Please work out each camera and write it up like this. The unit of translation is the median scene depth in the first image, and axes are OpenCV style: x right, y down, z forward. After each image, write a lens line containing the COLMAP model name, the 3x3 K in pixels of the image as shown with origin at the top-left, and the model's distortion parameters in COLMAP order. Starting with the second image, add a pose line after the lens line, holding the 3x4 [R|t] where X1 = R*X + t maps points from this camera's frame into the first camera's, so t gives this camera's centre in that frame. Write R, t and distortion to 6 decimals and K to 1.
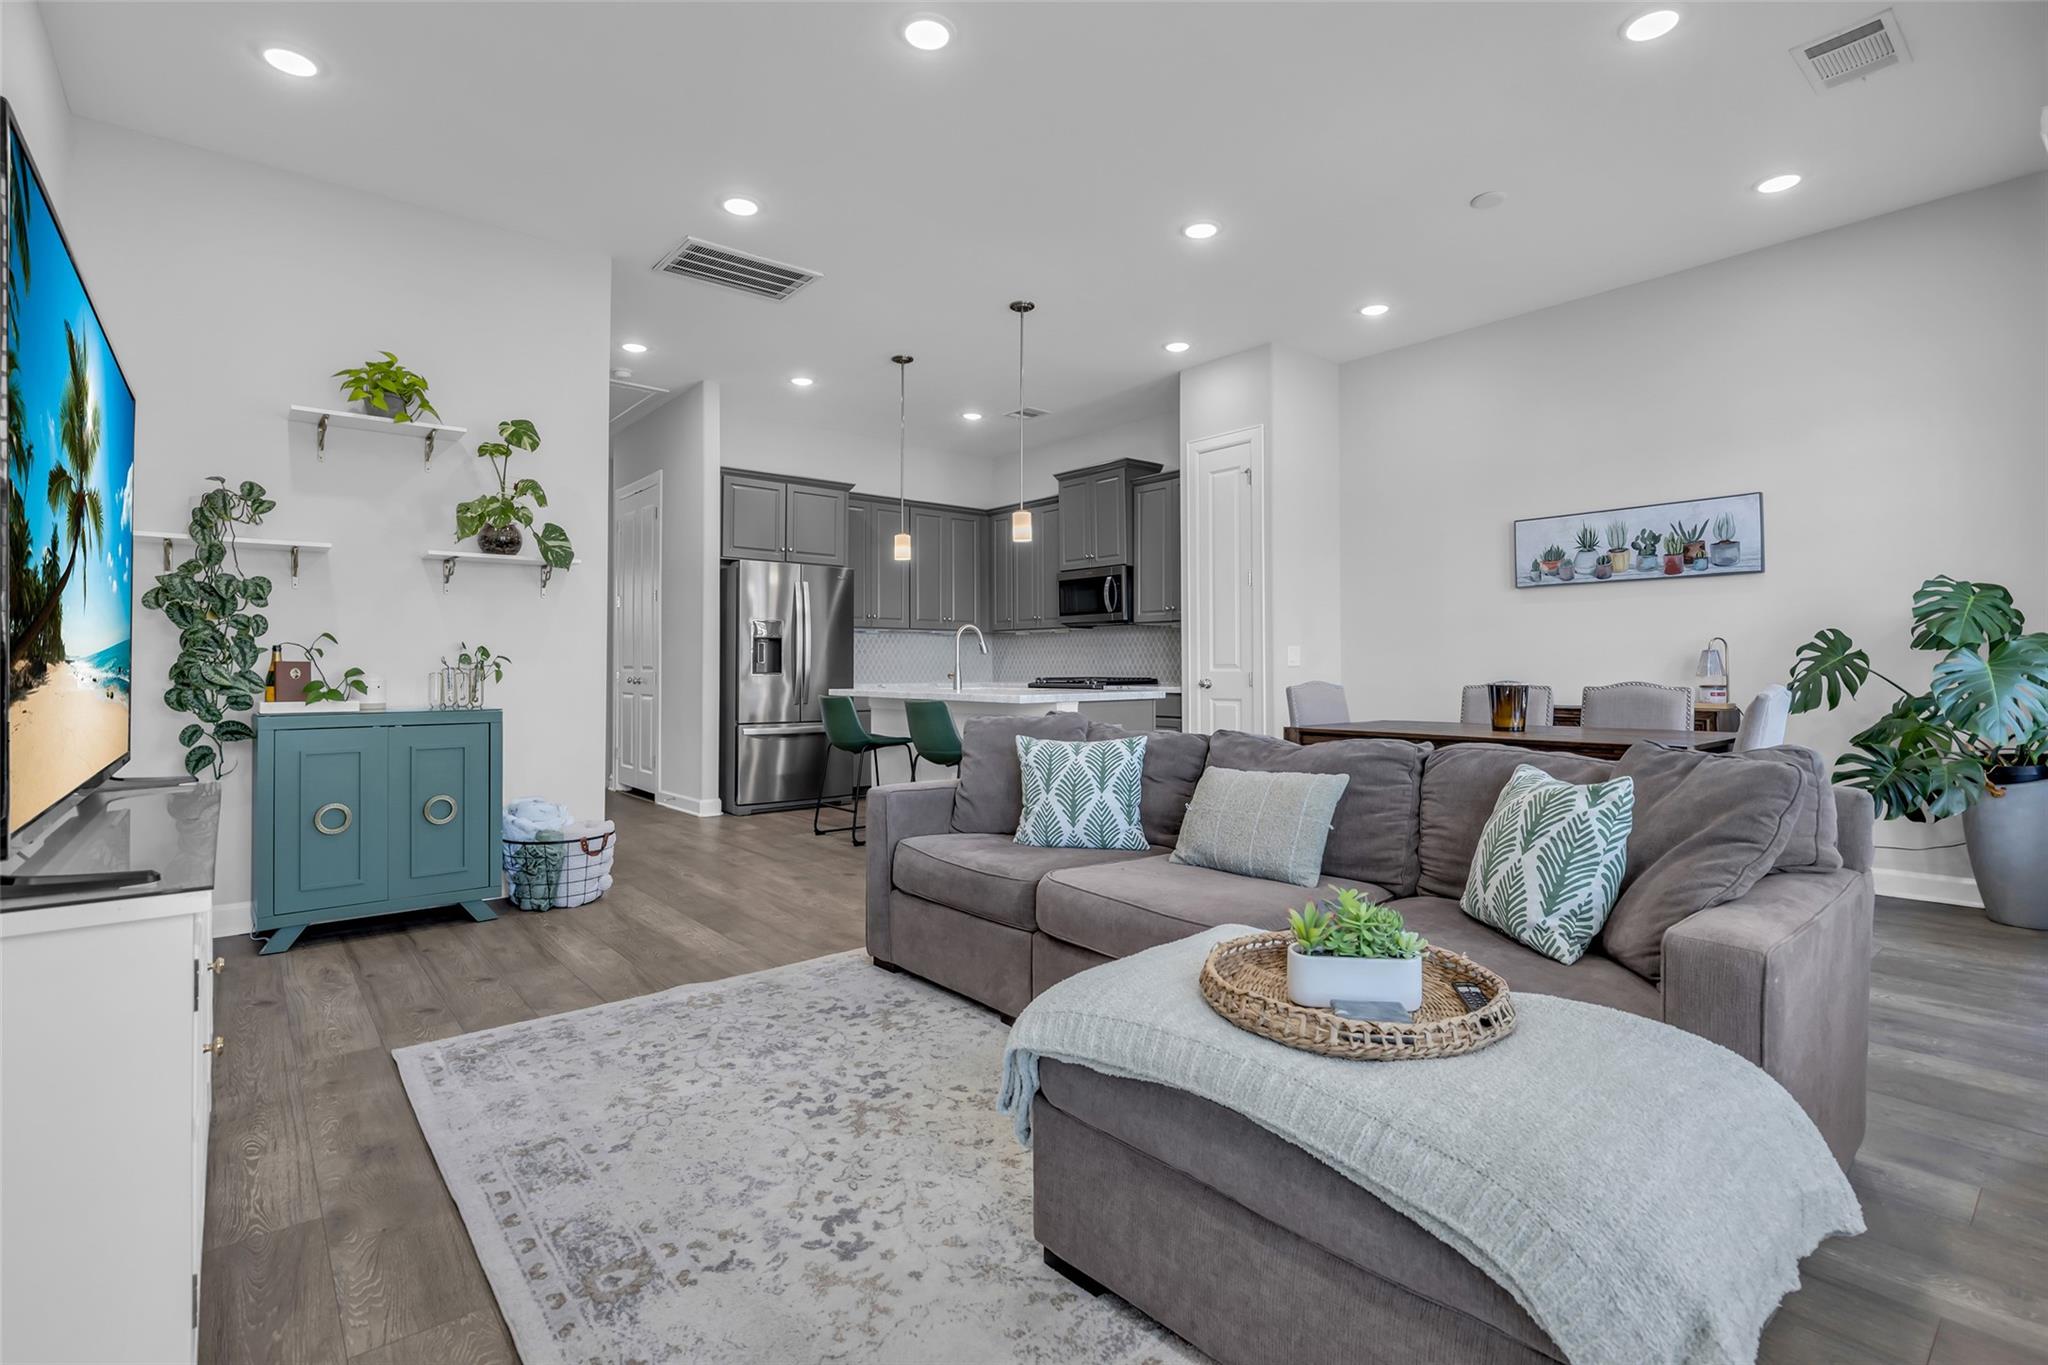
lens RADIAL K [[954.8, 0, 1023.4], [0, 954.8, 656.3], [0, 0, 1]] dist [-0.005162, 0.000102]
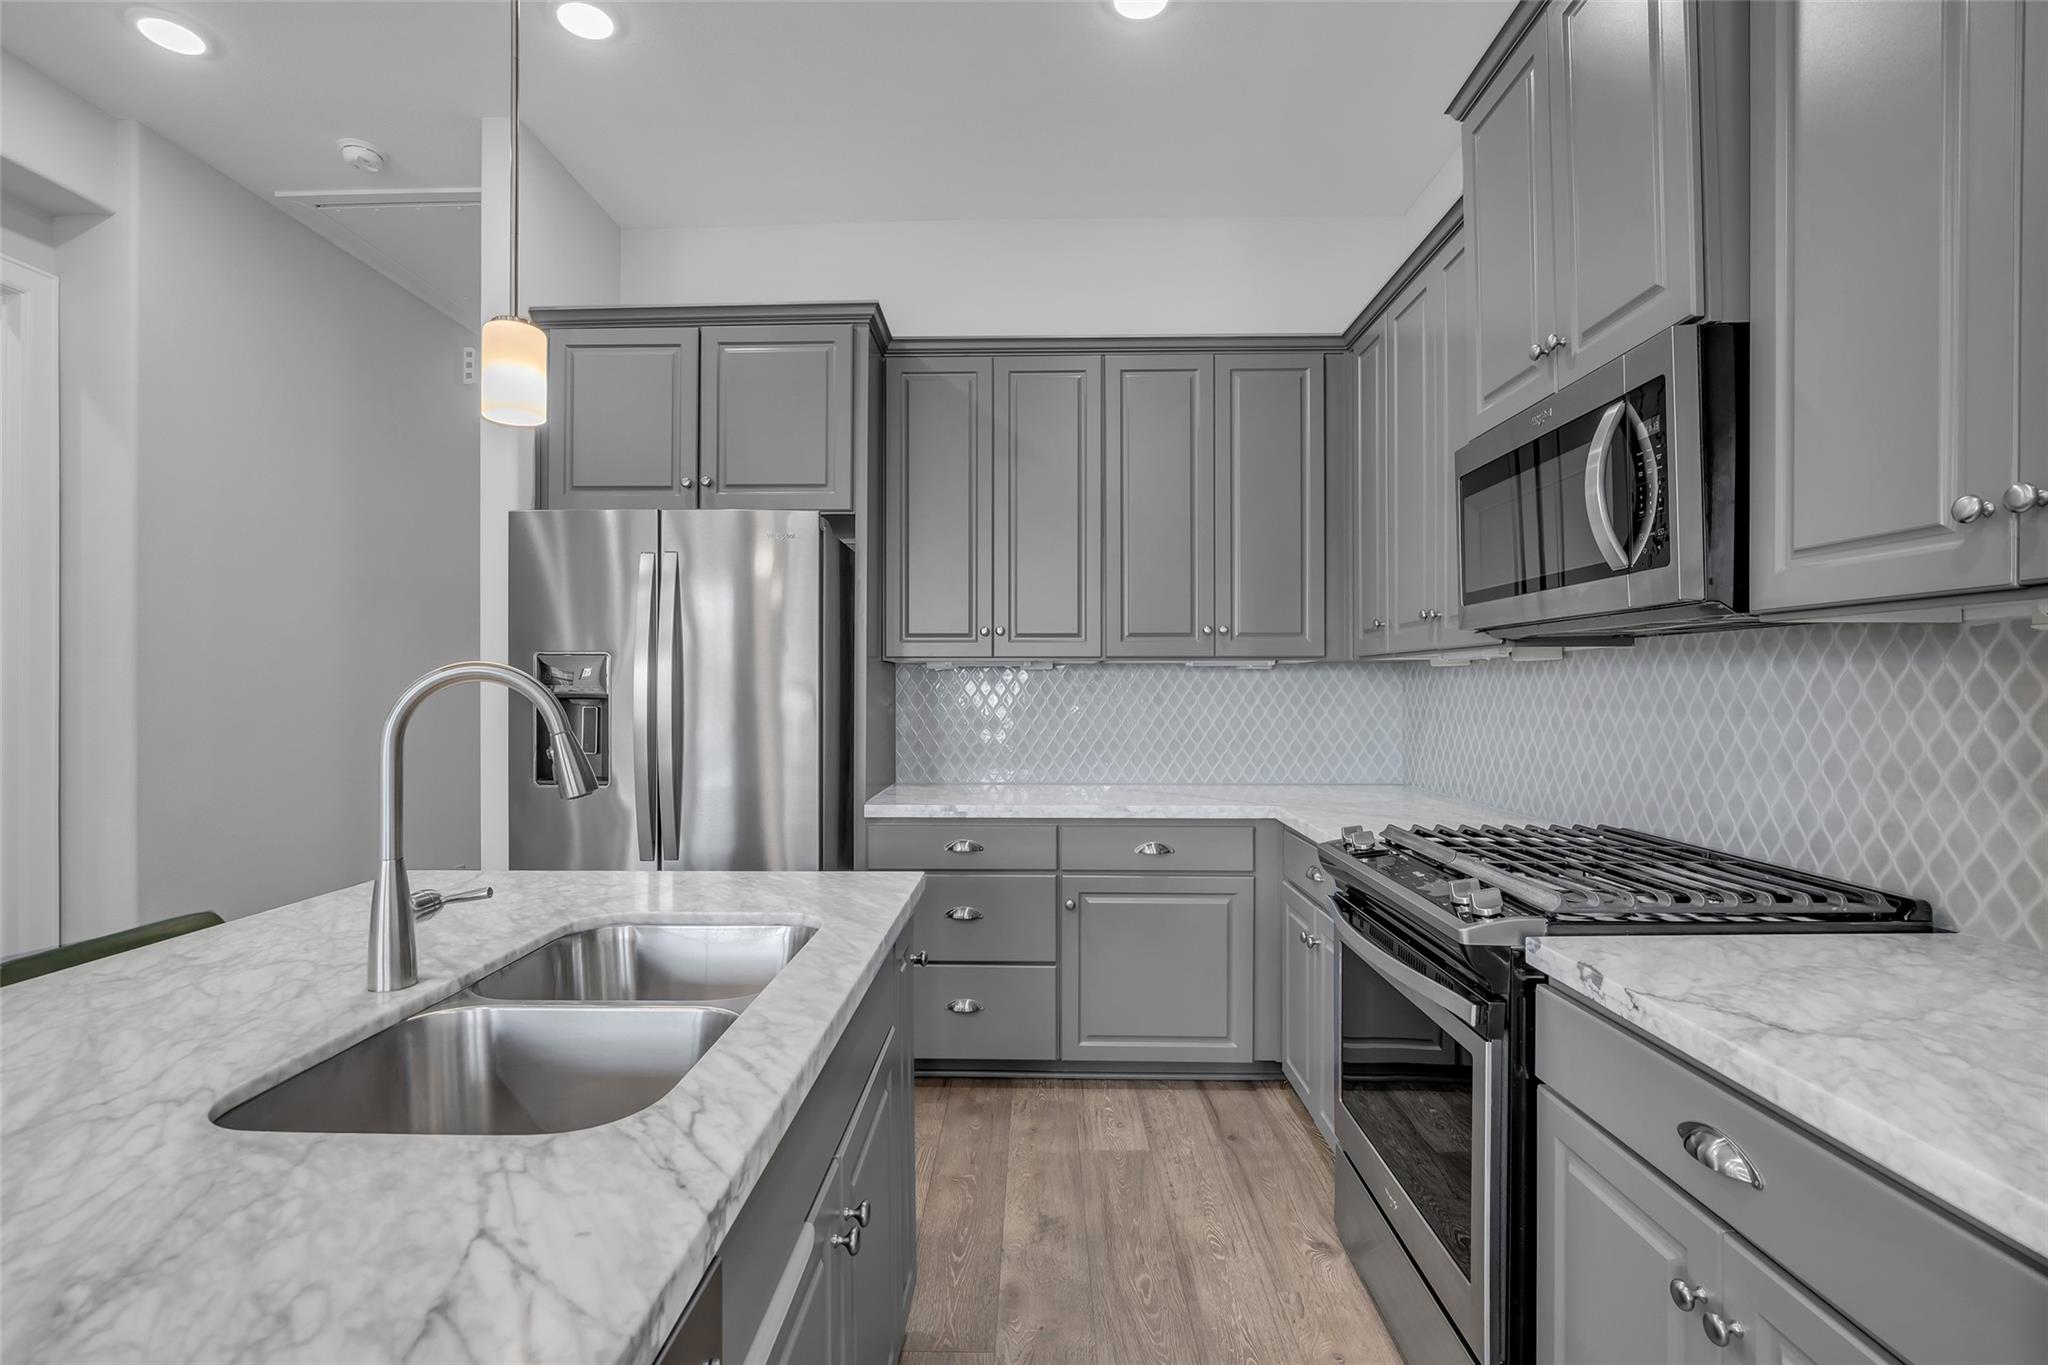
lens RADIAL K [[937.9, 0, 1020.3], [0, 937.9, 688.4], [0, 0, 1]] dist [-0.009899, 0.000640]
pose [[0.748604, 0.001841, -0.663015, 0.242984], [0.007891, 0.999901, 0.011685, -0.043698], [0.662971, -0.013979, 0.748515, 1.418954]]
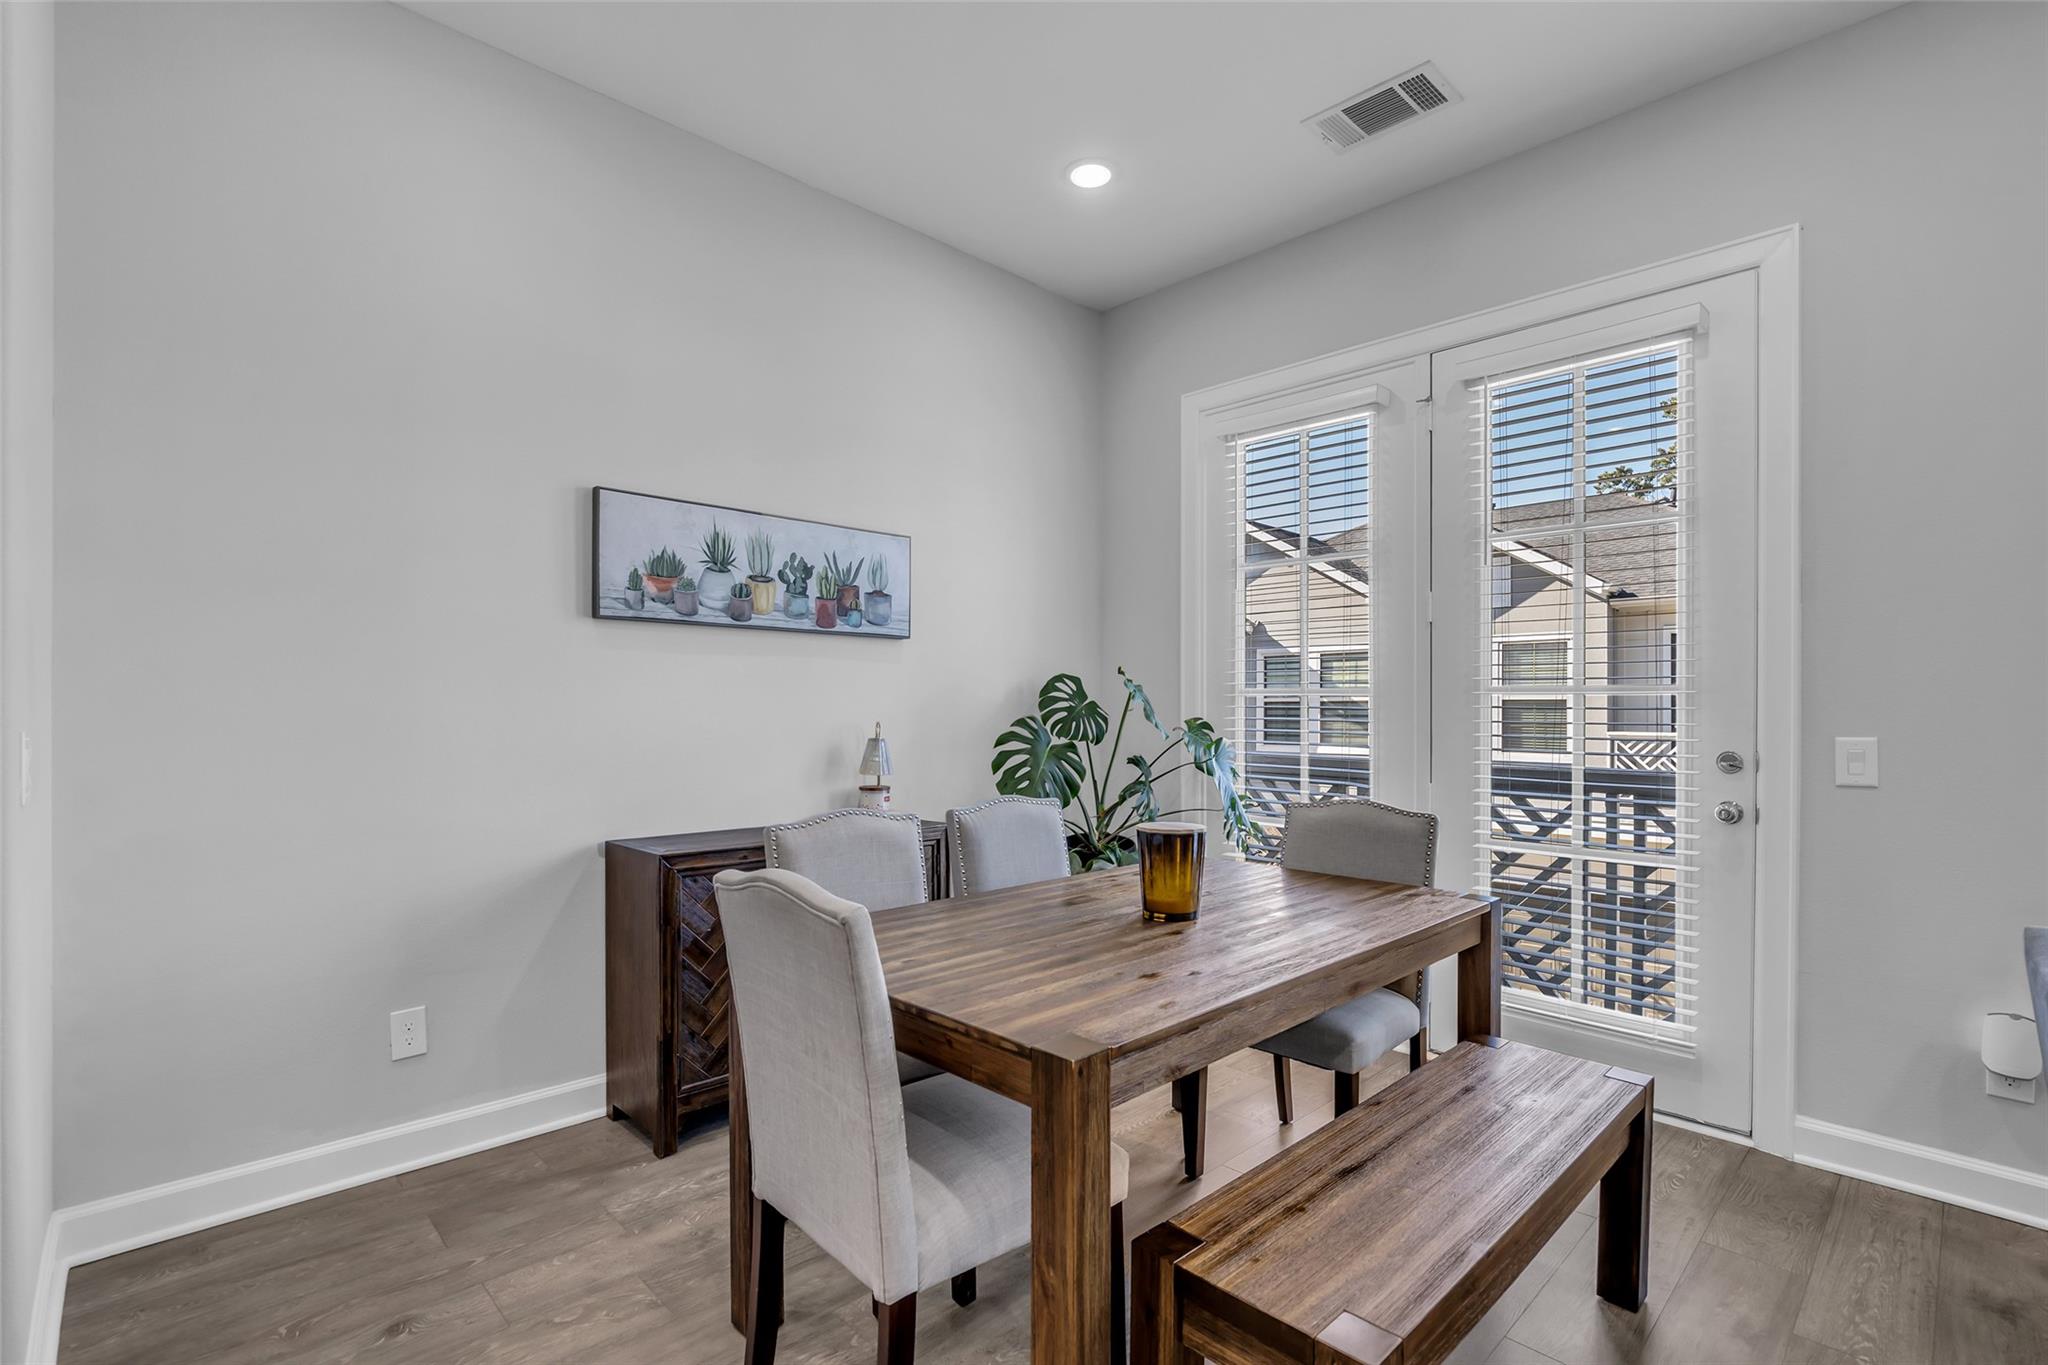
lens RADIAL K [[949.5, 0, 1018.2], [0, 949.5, 704.3], [0, 0, 1]] dist [-0.013227, 0.000221]
pose [[-0.071964, 0.009808, 0.997359, -0.010616], [-0.018319, 0.999770, -0.011154, -0.032107], [-0.997239, -0.019074, -0.071768, 1.123239]]
